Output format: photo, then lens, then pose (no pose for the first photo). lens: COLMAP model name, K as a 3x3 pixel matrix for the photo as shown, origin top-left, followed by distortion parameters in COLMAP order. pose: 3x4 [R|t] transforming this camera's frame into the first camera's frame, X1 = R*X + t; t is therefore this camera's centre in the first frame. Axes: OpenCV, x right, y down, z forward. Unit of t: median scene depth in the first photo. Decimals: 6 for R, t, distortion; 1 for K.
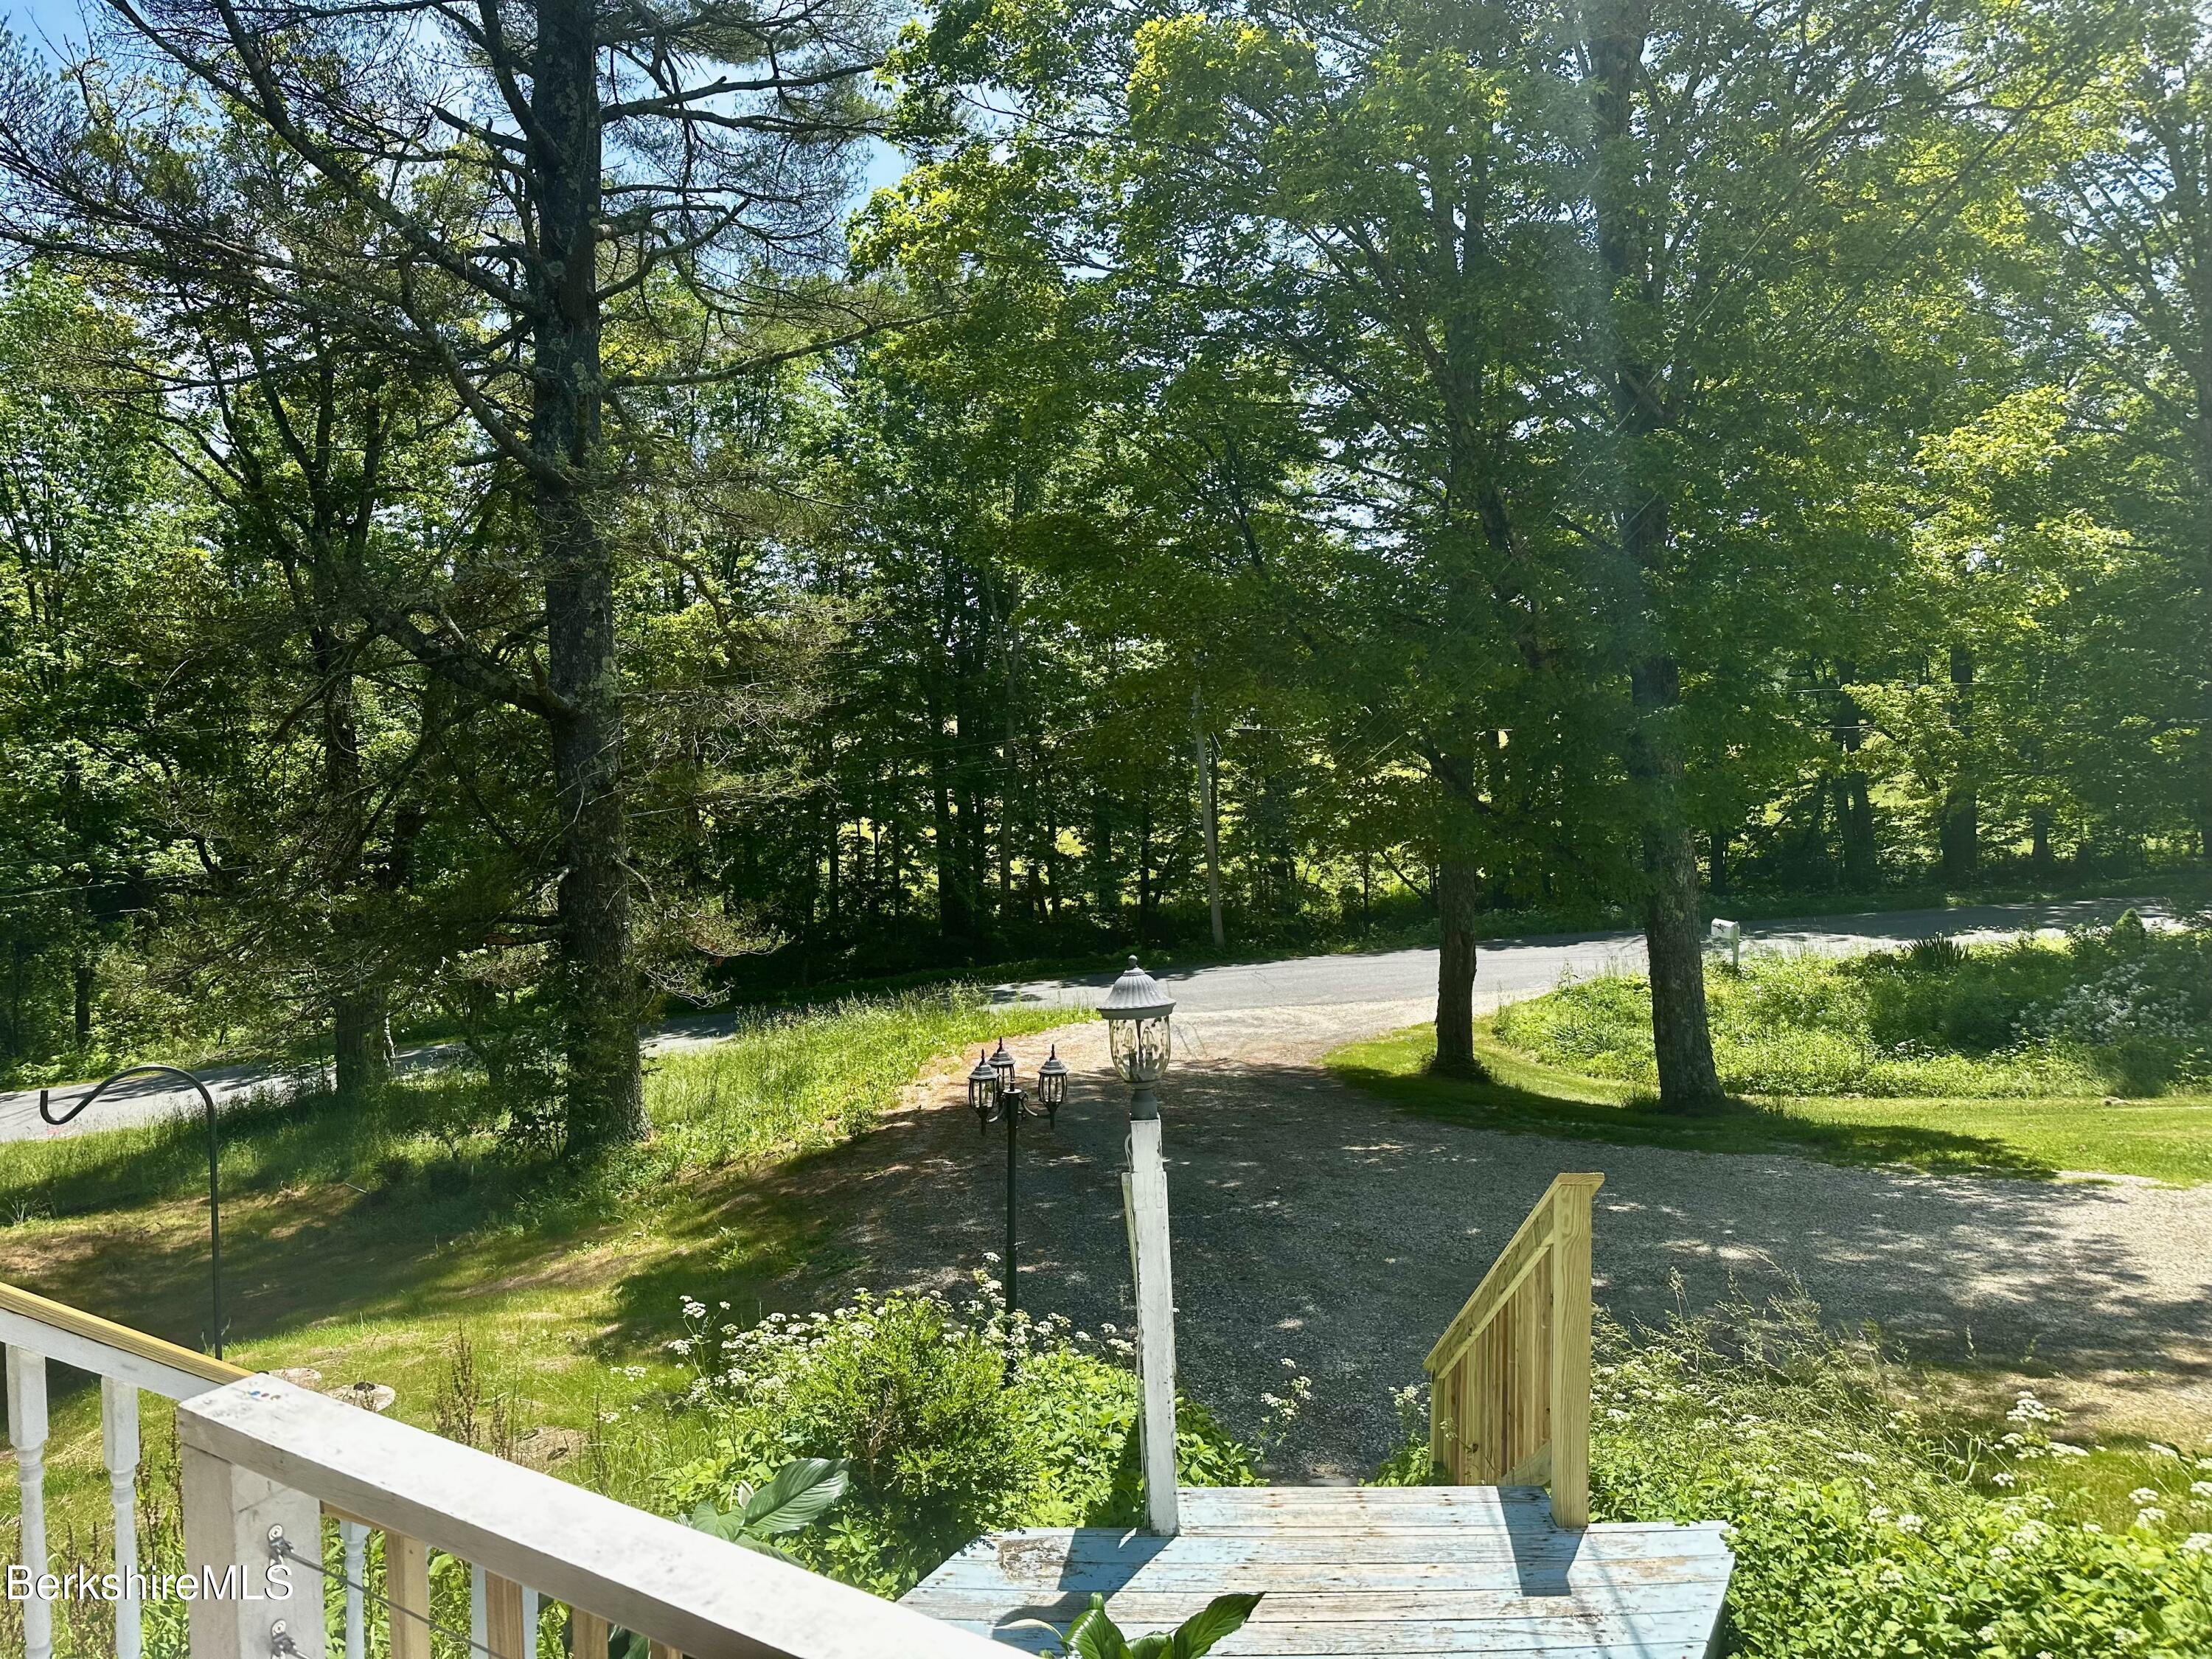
lens RADIAL K [[1543.3, 0, 1114.8], [0, 1543.3, 833.8], [0, 0, 1]] dist [0.033027, -0.041431]
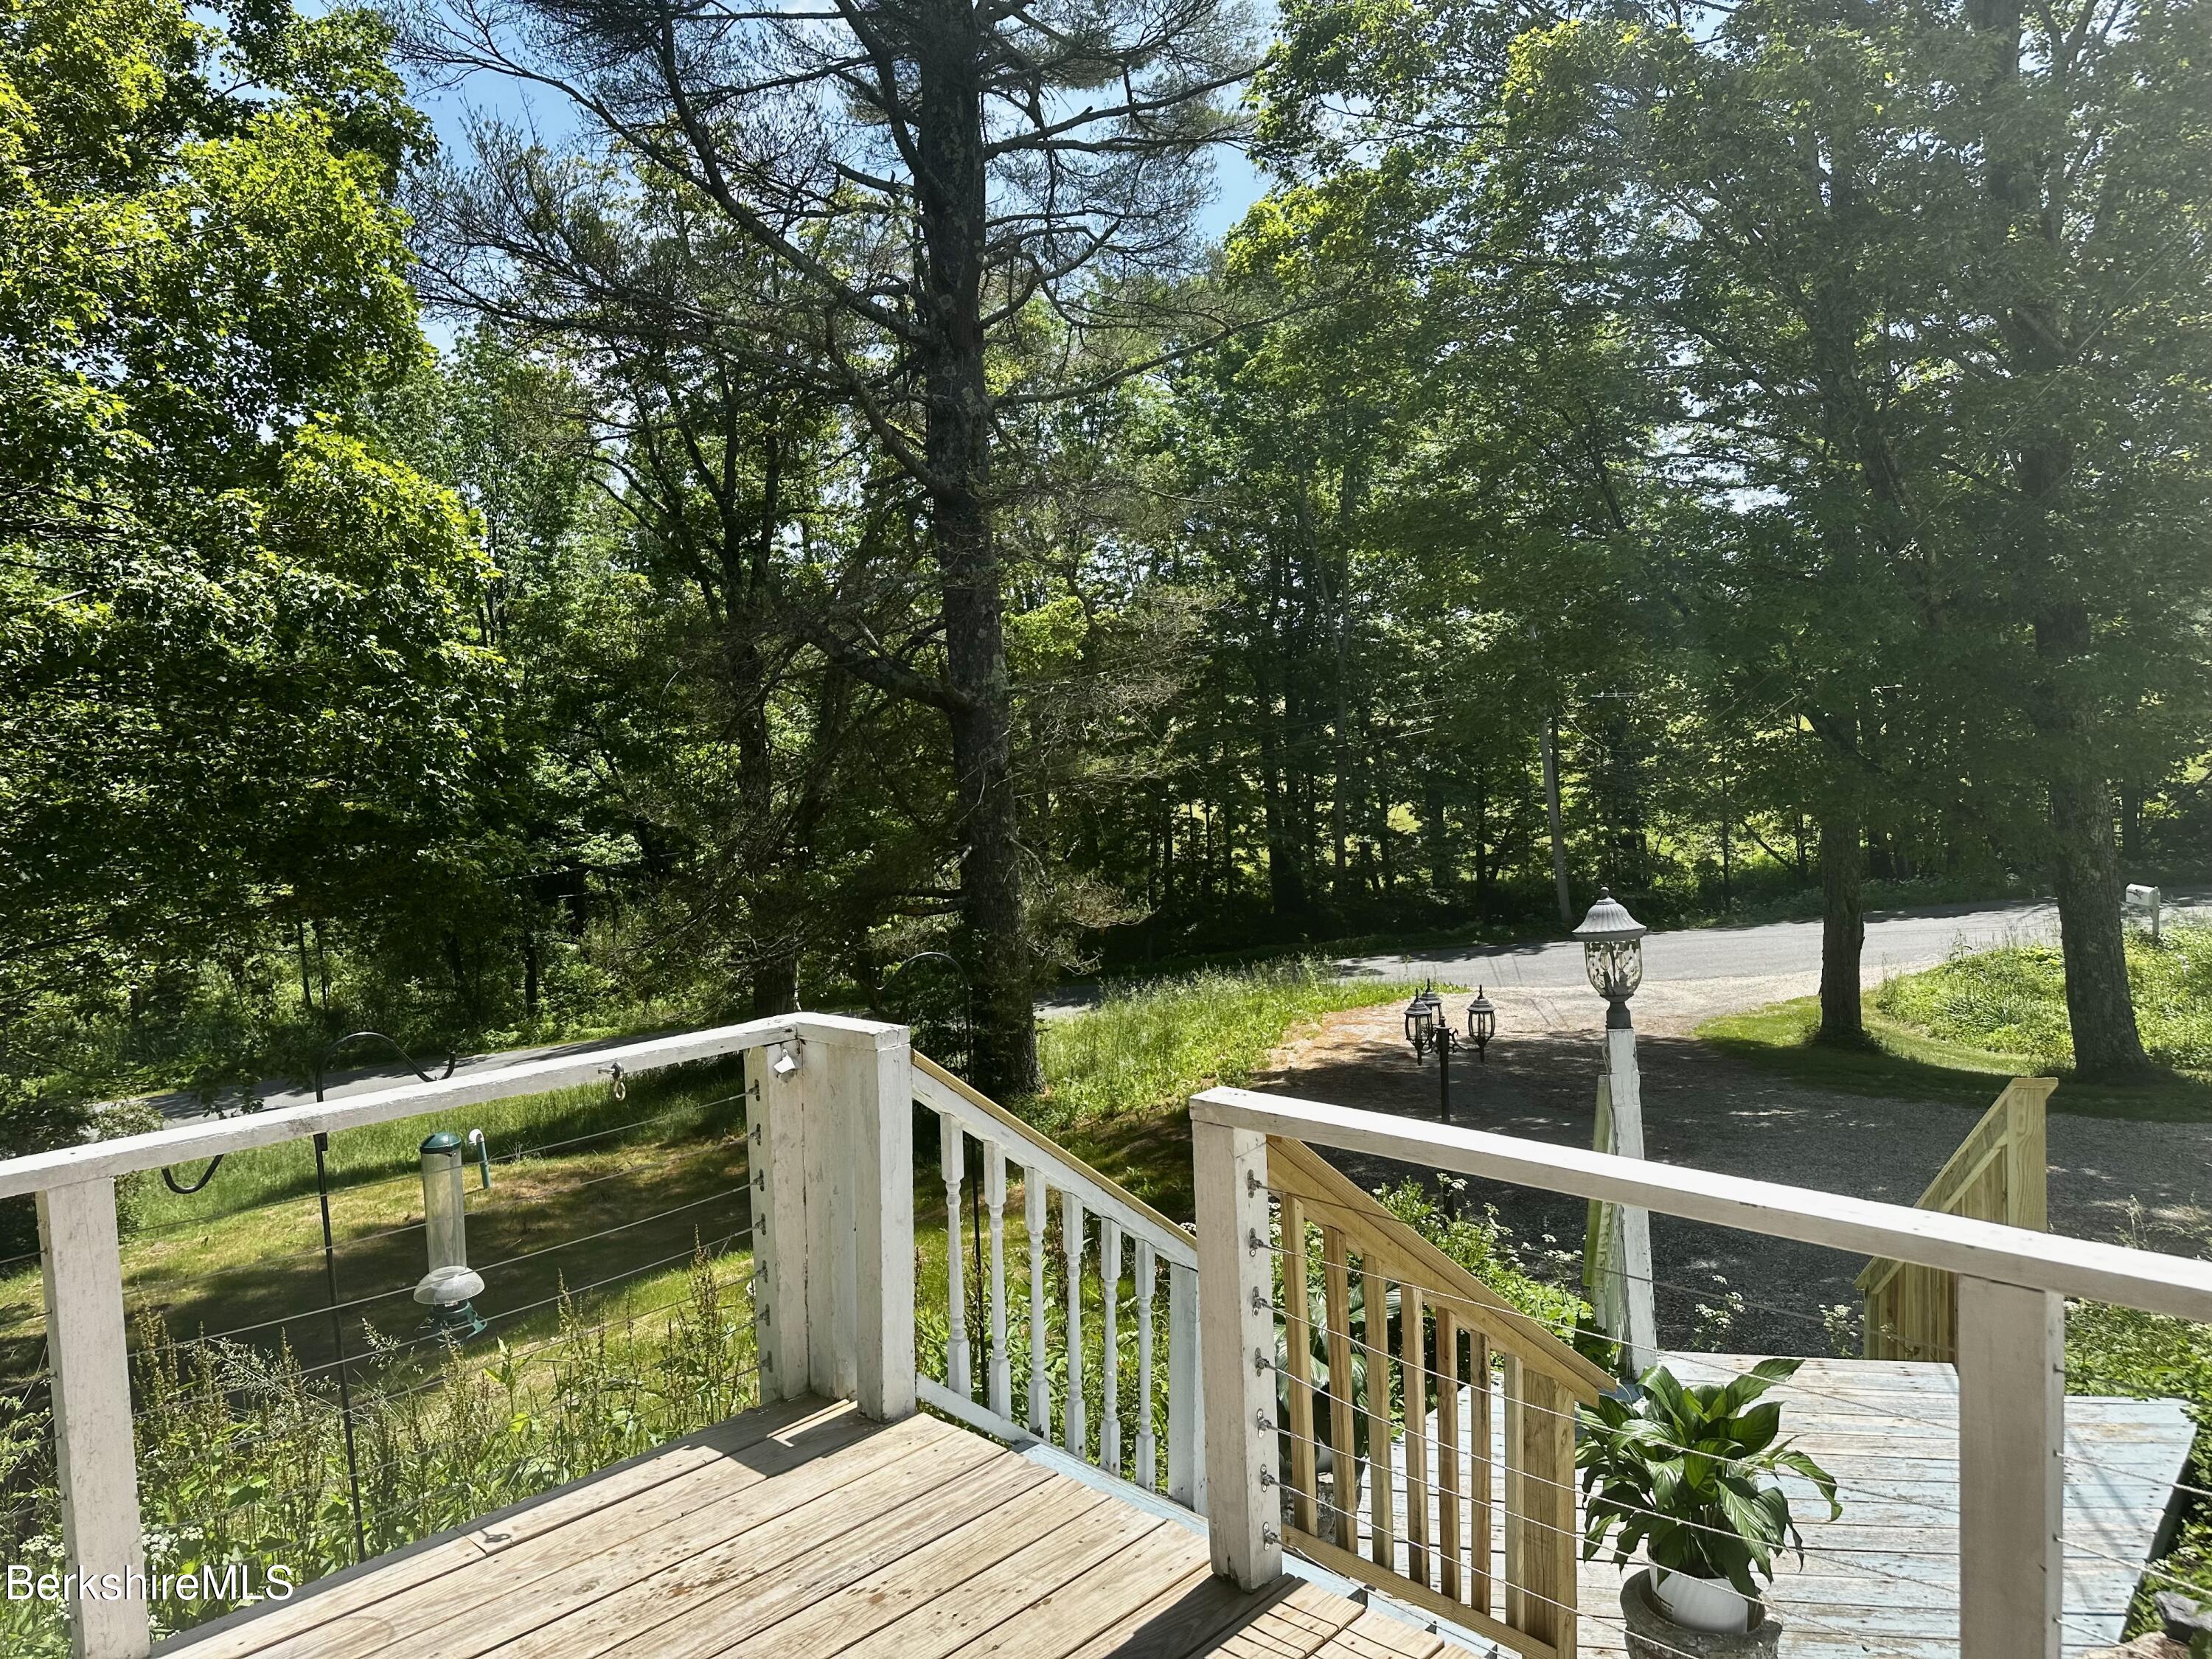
lens RADIAL K [[1543.3, 0, 1114.3], [0, 1543.3, 821.2], [0, 0, 1]] dist [0.033027, -0.041431]
pose [[0.978559, -0.021184, -0.204874, -0.021256], [0.021934, 0.999758, 0.001390, 0.004237], [0.204795, -0.005854, 0.978787, -0.041241]]
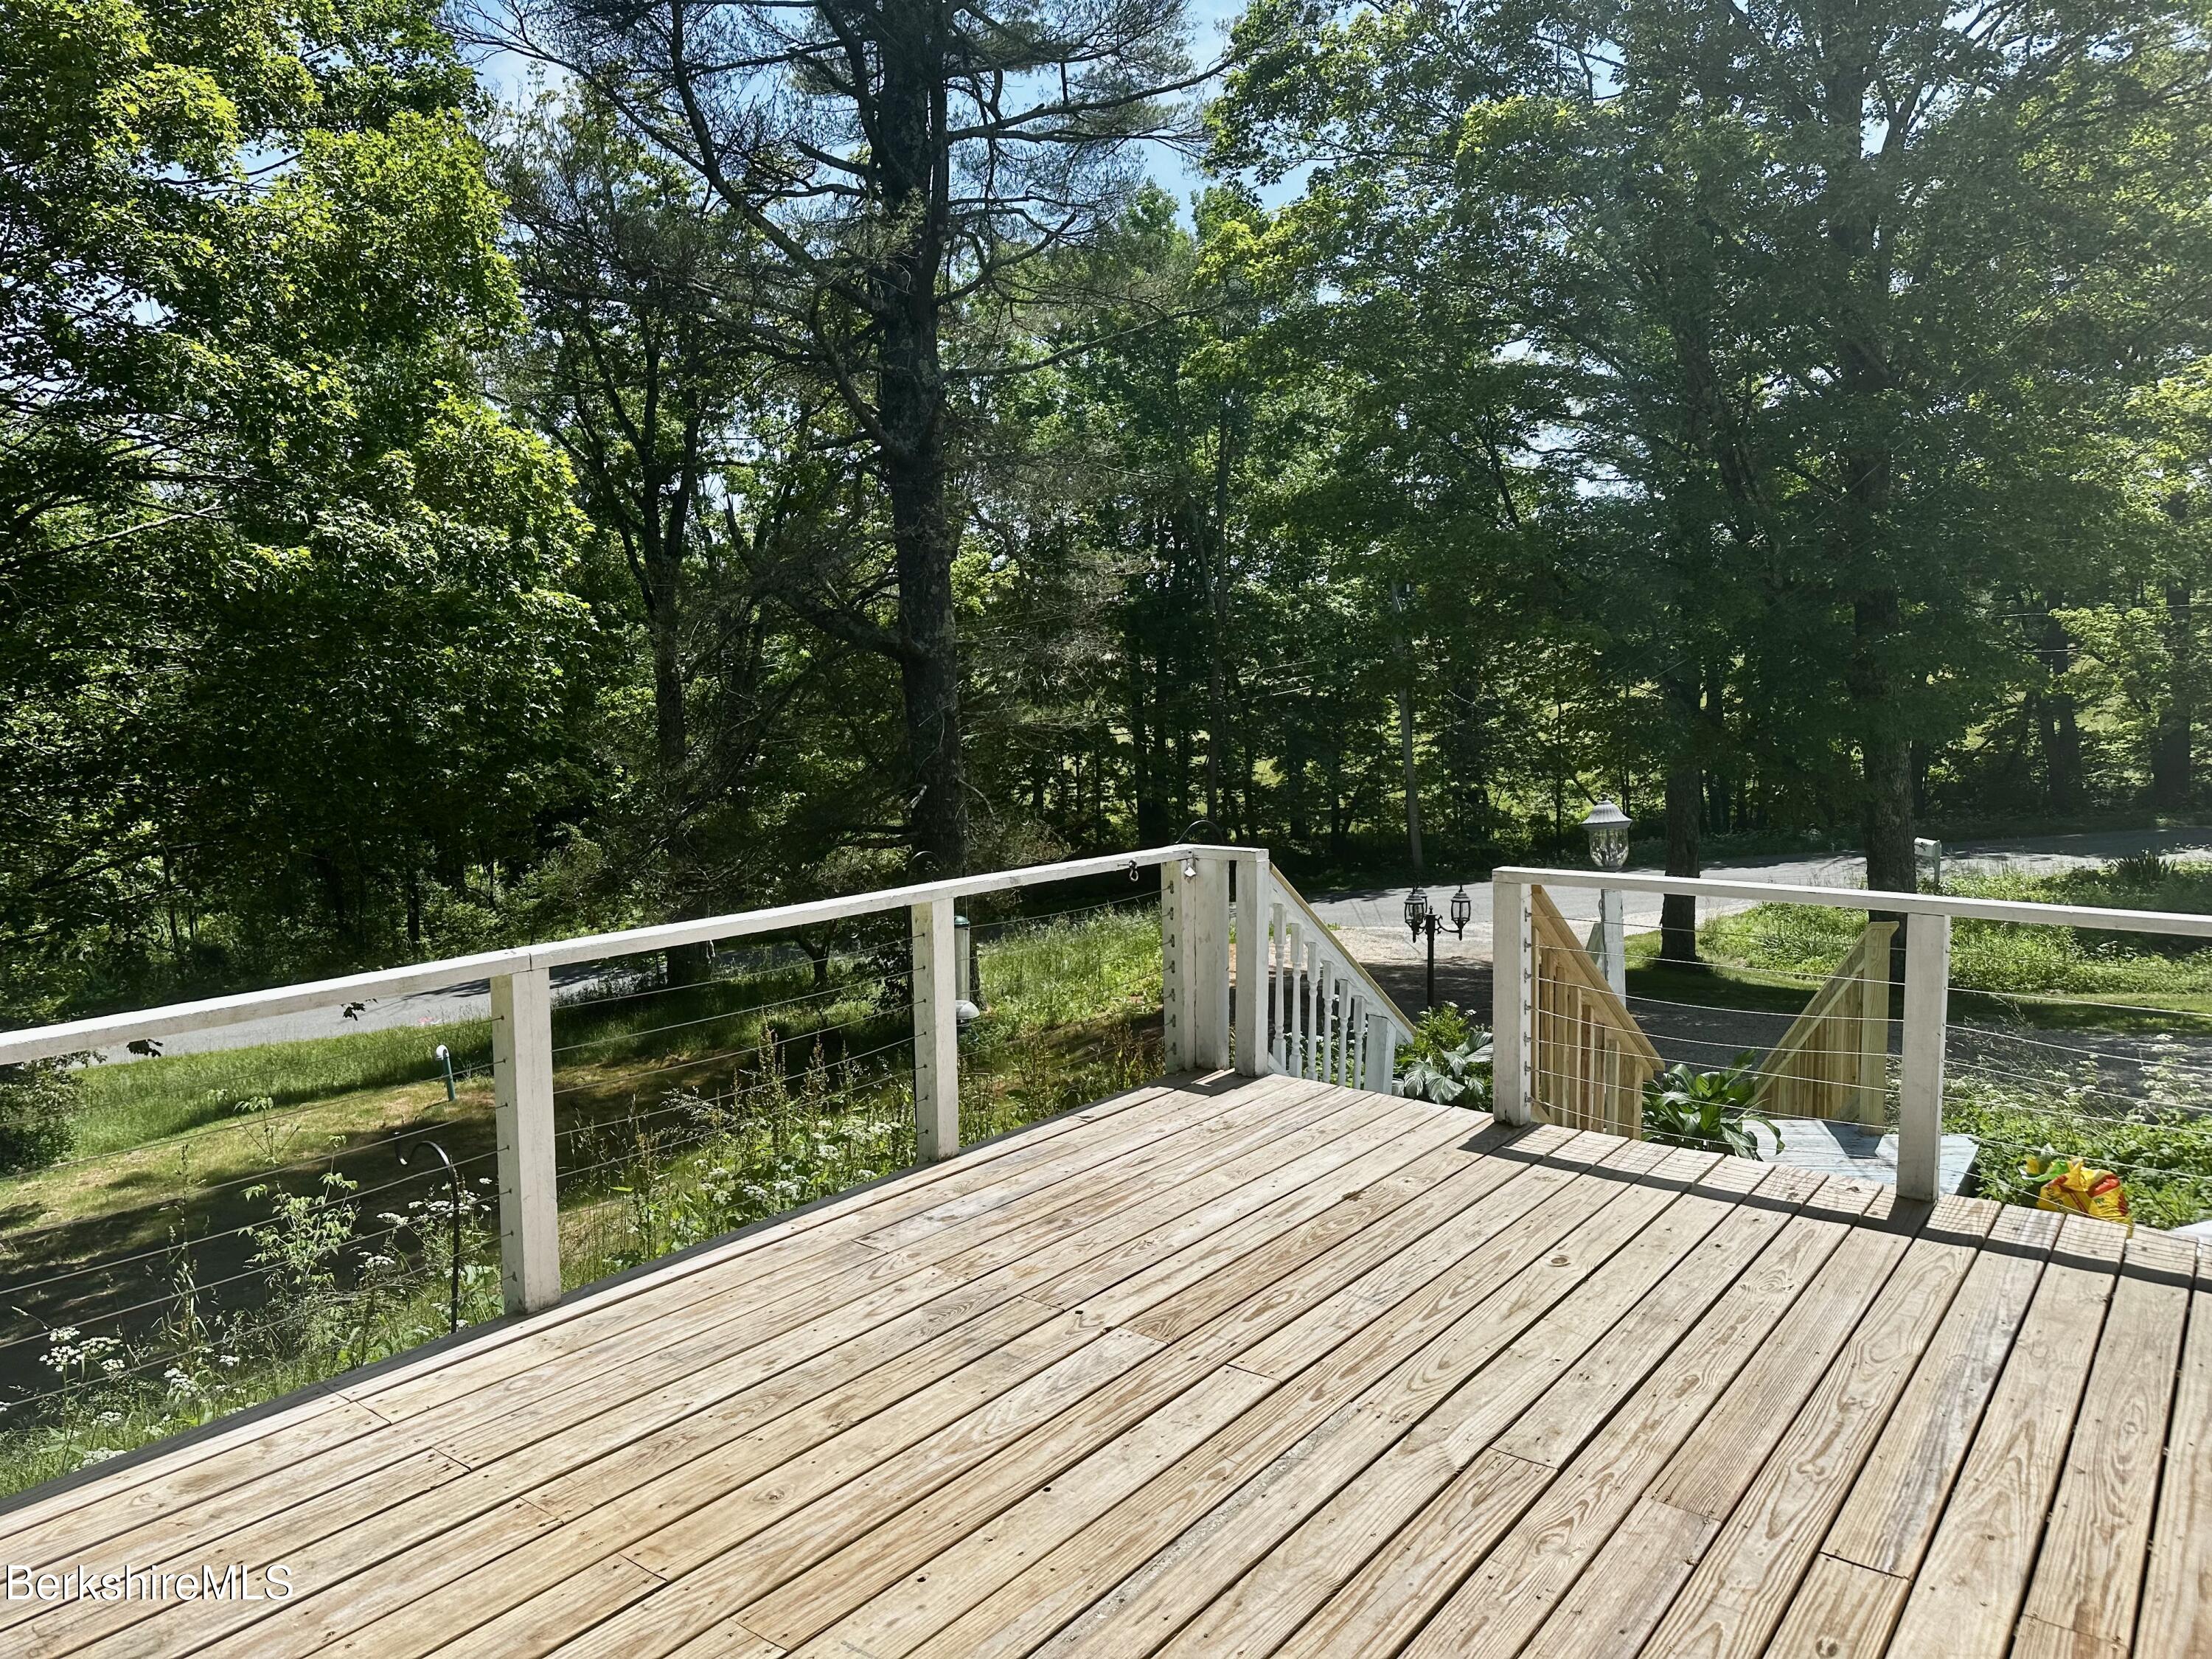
lens RADIAL K [[1543.3, 0, 1100.8], [0, 1543.3, 830.7], [0, 0, 1]] dist [0.033027, -0.041431]
pose [[0.994197, -0.002025, -0.107554, -0.068776], [0.006086, 0.999280, 0.037442, 0.011646], [0.107400, -0.037879, 0.993494, -0.142179]]
